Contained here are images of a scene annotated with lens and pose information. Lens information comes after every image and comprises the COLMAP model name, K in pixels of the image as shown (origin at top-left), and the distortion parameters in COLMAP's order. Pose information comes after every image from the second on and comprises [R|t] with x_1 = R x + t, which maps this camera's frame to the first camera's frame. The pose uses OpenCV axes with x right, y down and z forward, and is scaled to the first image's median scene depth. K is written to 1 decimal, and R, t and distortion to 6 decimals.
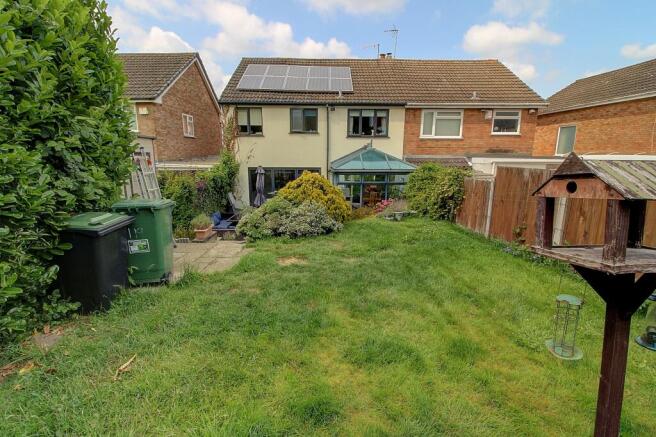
lens RADIAL K [[304.3, 0, 329.8], [0, 304.3, 218.9], [0, 0, 1]] dist [-0.004921, -0.007376]
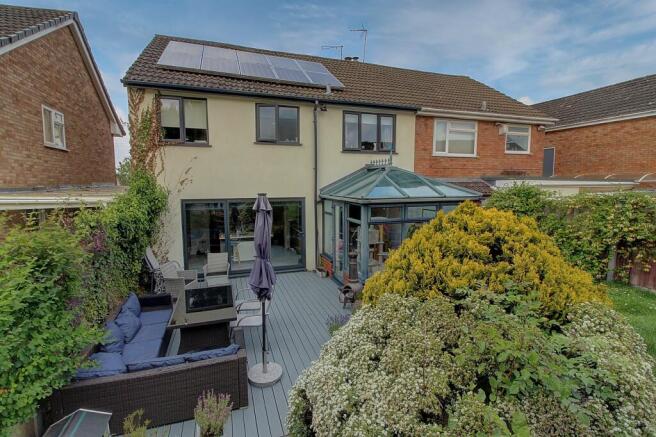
lens RADIAL K [[304.3, 0, 326.1], [0, 304.3, 215.9], [0, 0, 1]] dist [-0.004921, -0.007376]
pose [[0.950623, -0.039673, 0.307801, -0.191566], [0.072755, 0.992645, -0.096756, -0.066055], [-0.301698, 0.114373, 0.946518, 0.393810]]
